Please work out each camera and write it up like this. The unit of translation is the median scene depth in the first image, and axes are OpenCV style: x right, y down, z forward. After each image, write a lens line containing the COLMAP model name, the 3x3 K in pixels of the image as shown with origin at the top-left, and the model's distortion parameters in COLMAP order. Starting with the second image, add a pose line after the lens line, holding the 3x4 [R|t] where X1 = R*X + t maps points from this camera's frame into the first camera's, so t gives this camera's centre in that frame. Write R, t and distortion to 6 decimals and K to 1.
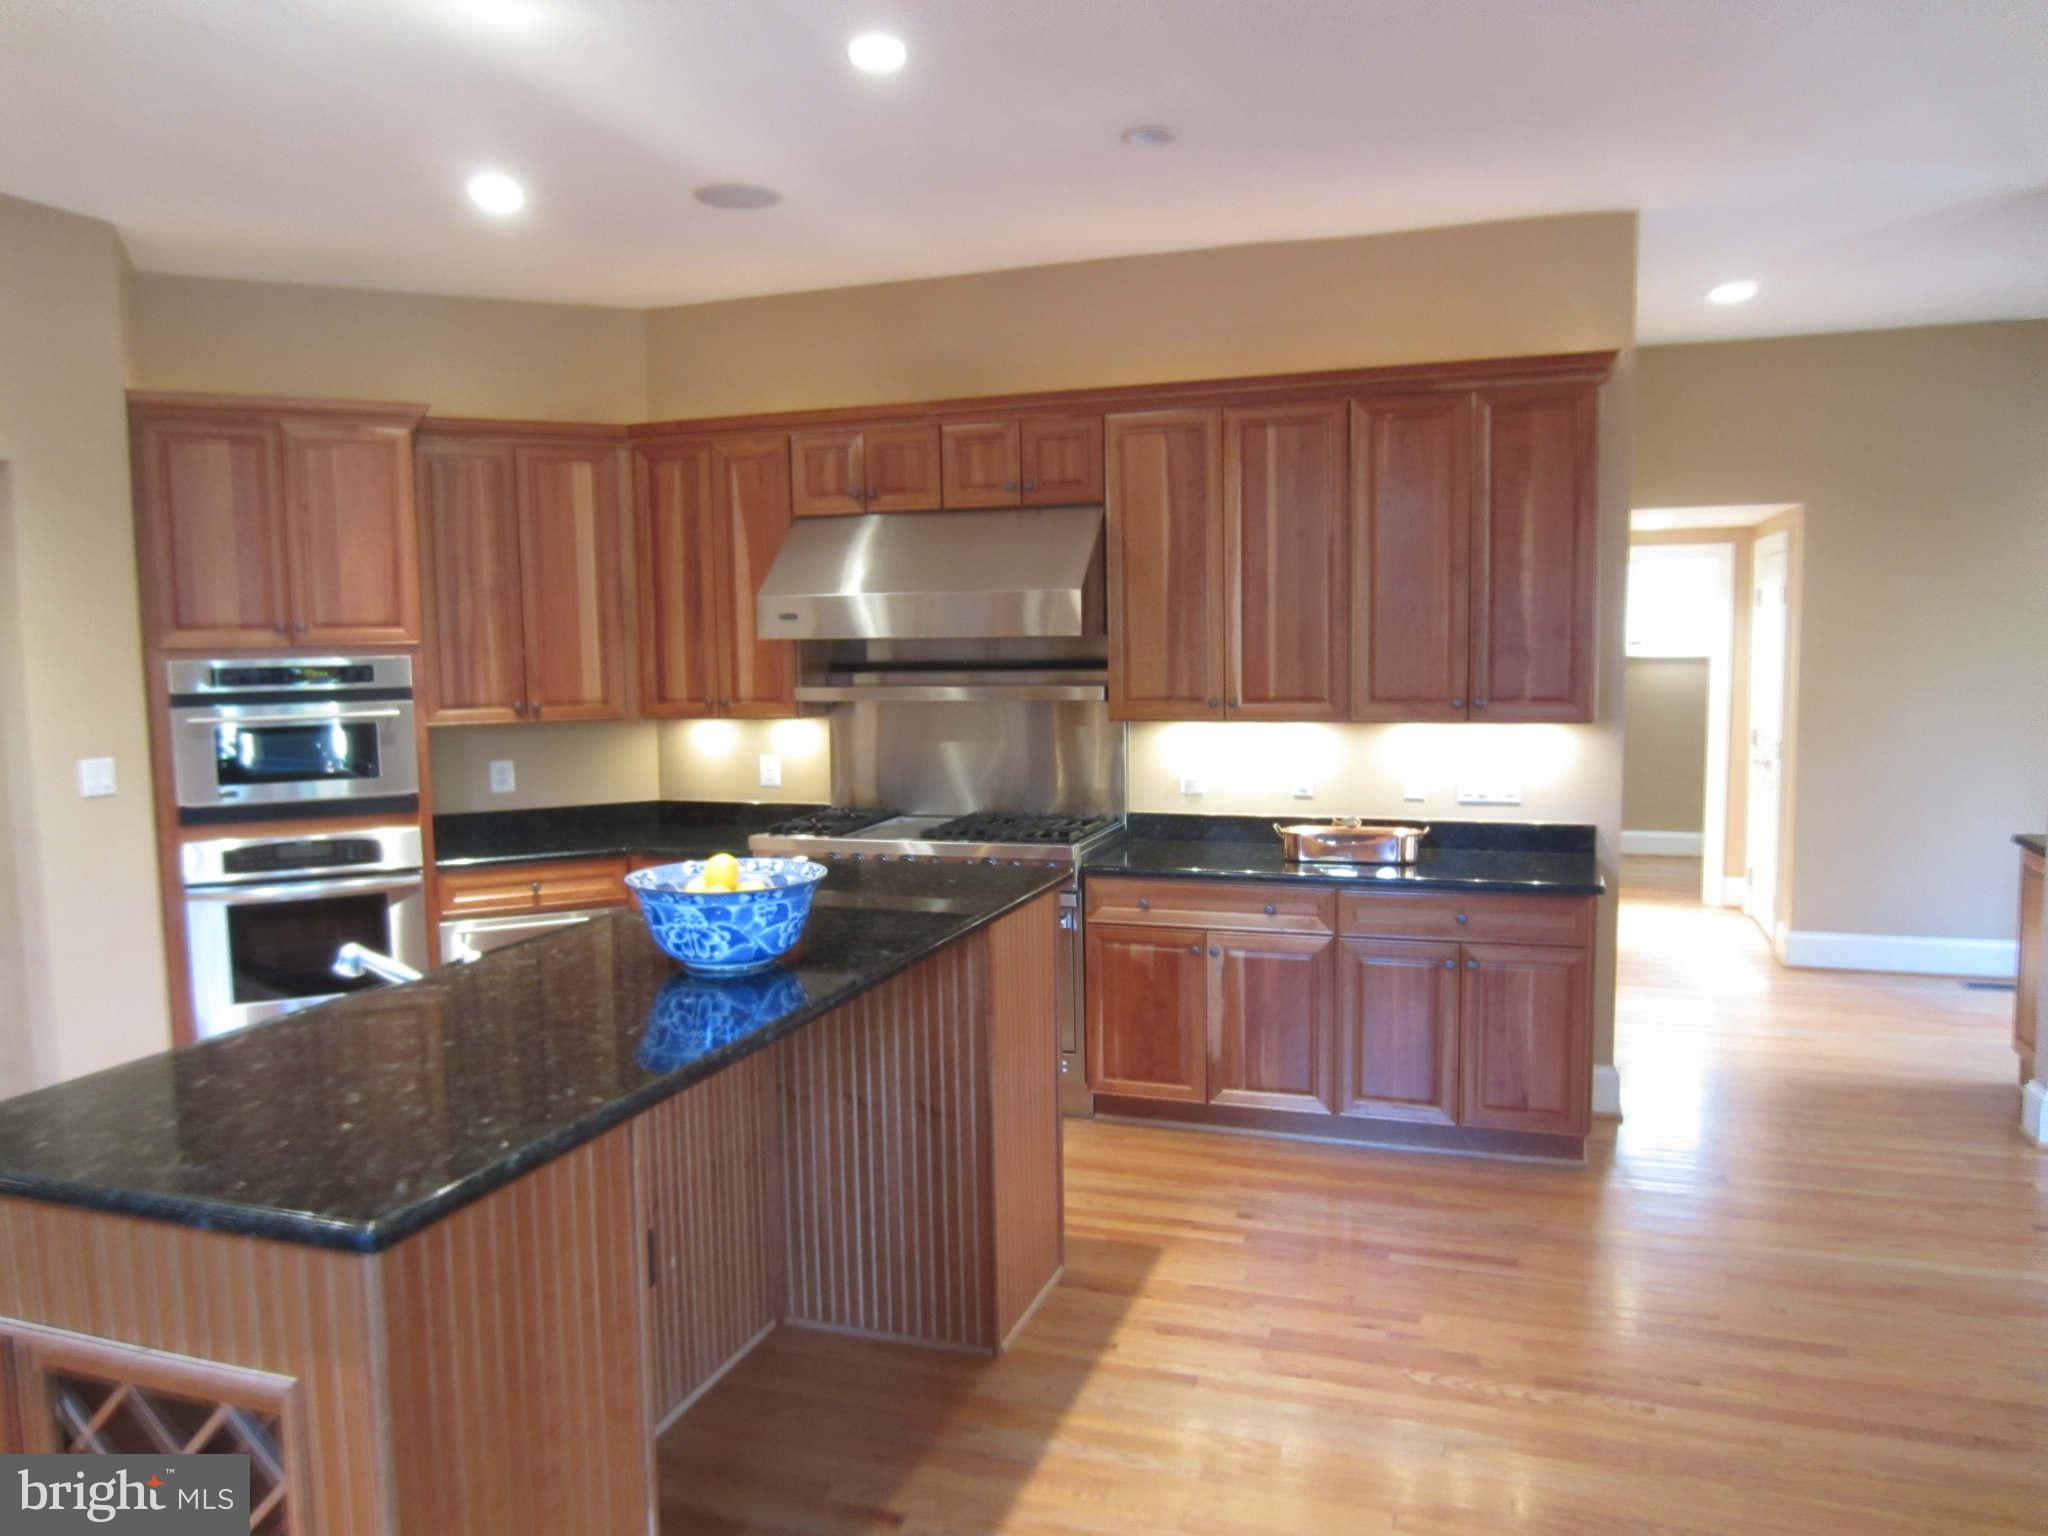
lens RADIAL K [[1479.2, 0, 1034.1], [0, 1479.2, 770.9], [0, 0, 1]] dist [-0.014610, 0.002641]
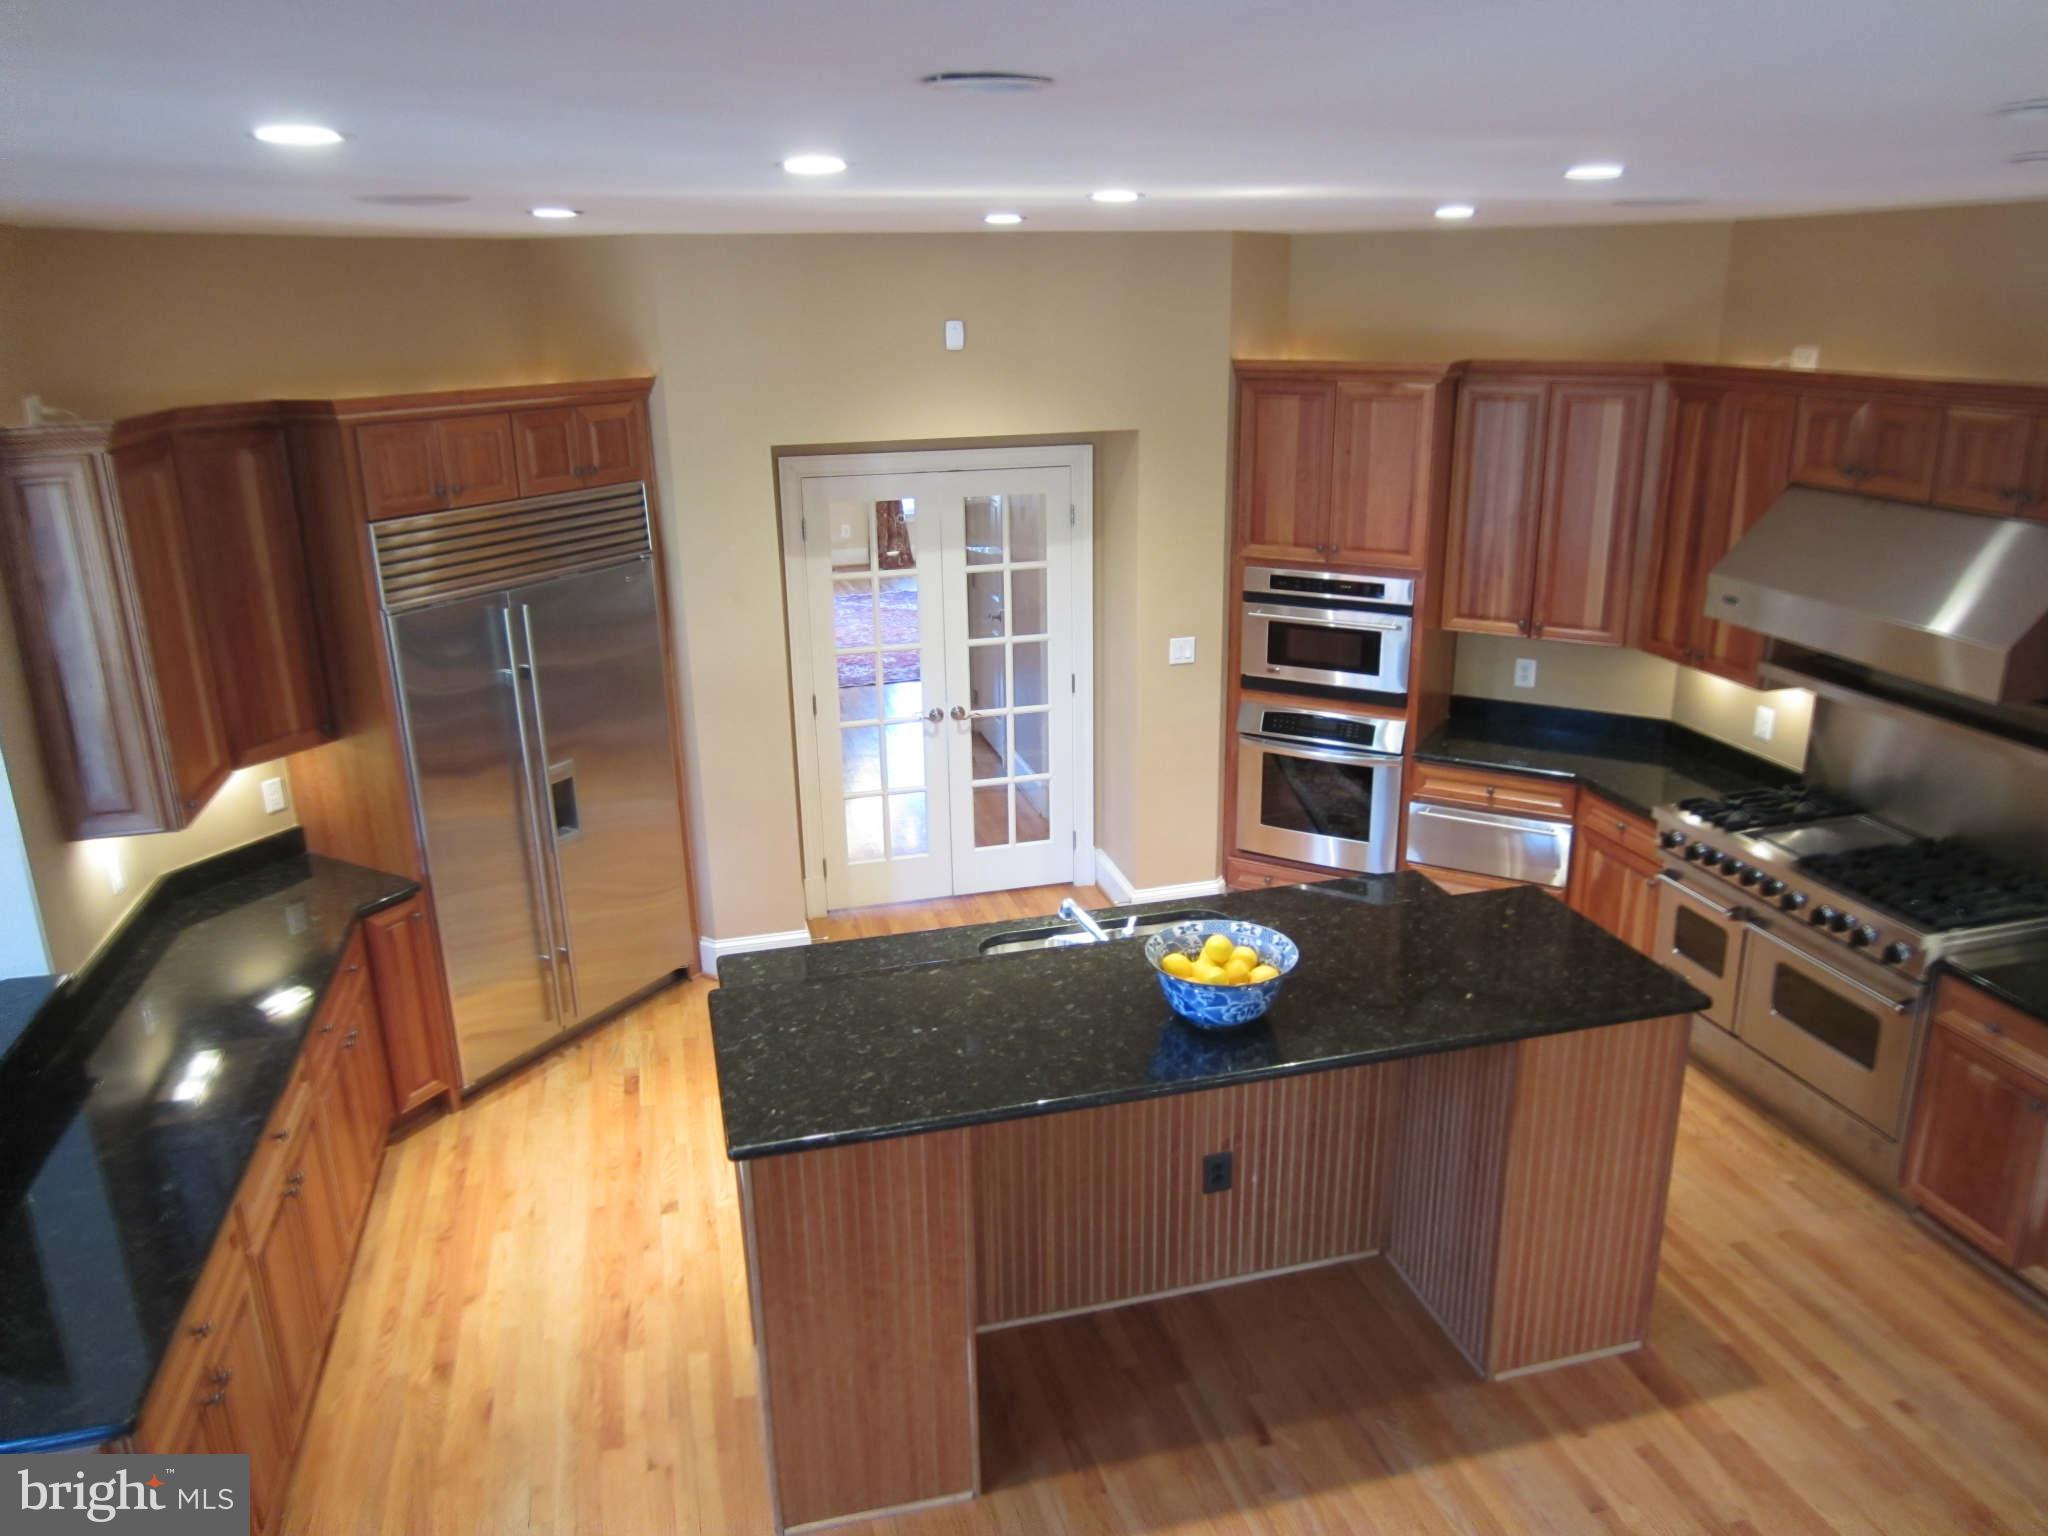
lens RADIAL K [[1479.2, 0, 1034.1], [0, 1479.2, 770.9], [0, 0, 1]] dist [-0.014610, 0.002641]
pose [[0.570186, 0.264417, -0.777799, 0.369320], [-0.078287, 0.959966, 0.268955, -0.231115], [0.817777, -0.092463, 0.568059, 0.073631]]
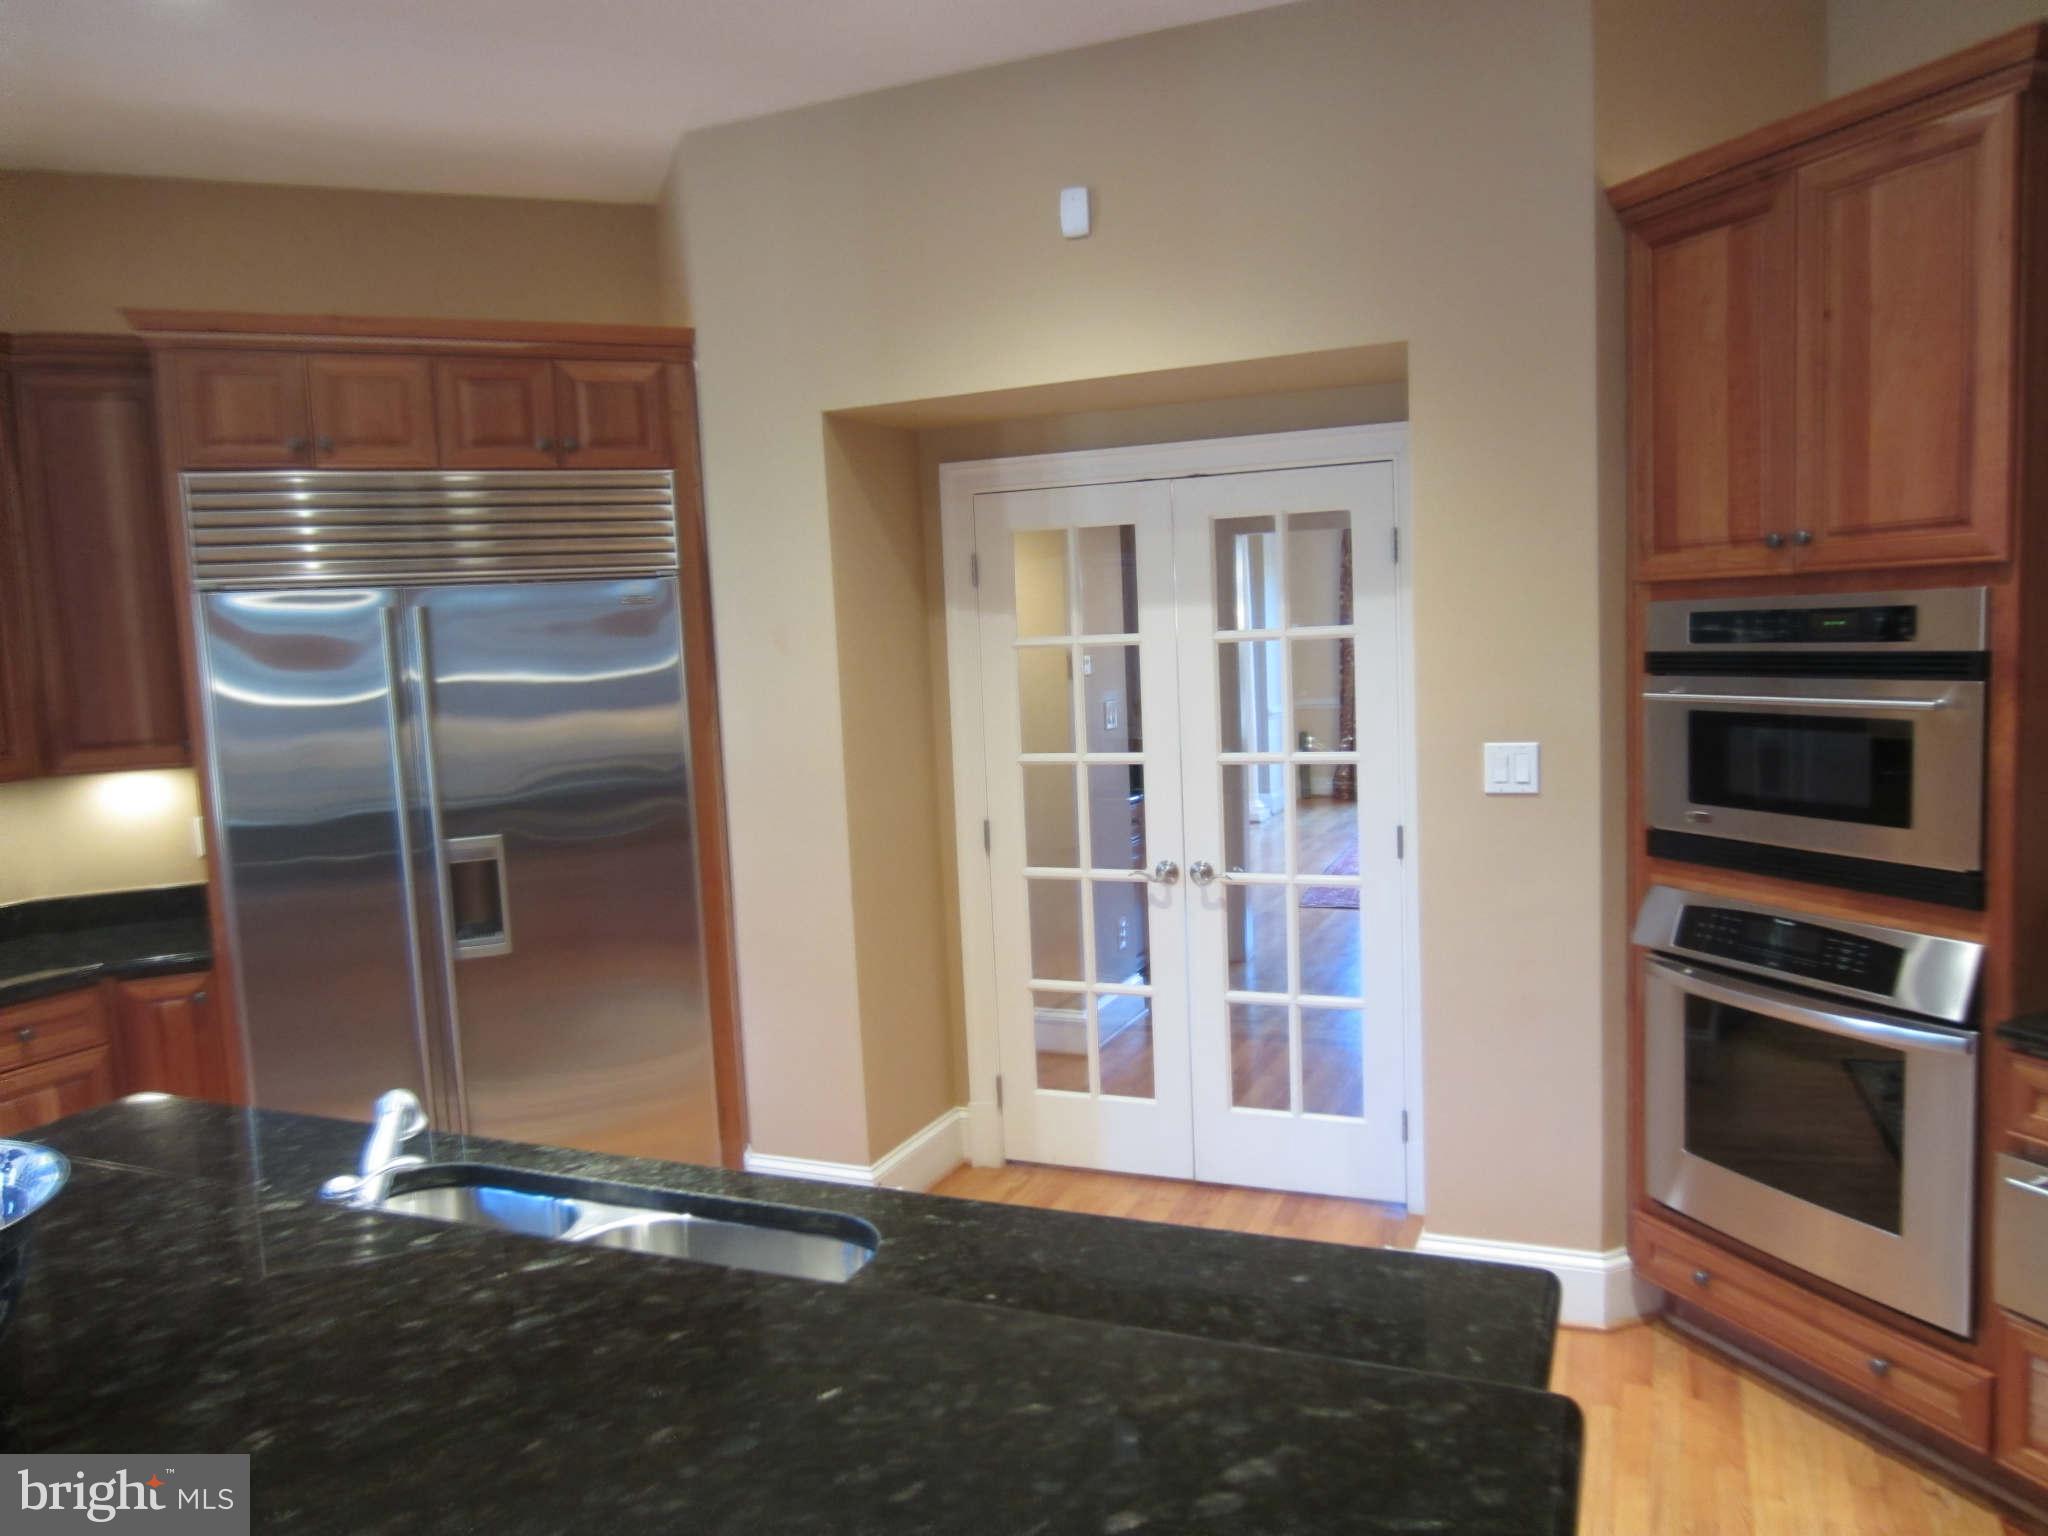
lens RADIAL K [[1452.3, 0, 1024.0], [0, 1452.3, 768.0], [0, 0, 1]] dist [-0.025117, 0.004284]
pose [[-0.057860, 0.119179, -0.991185, 0.062205], [-0.054402, 0.990997, 0.122332, -0.062153], [0.996841, 0.061000, -0.050856, 0.737475]]
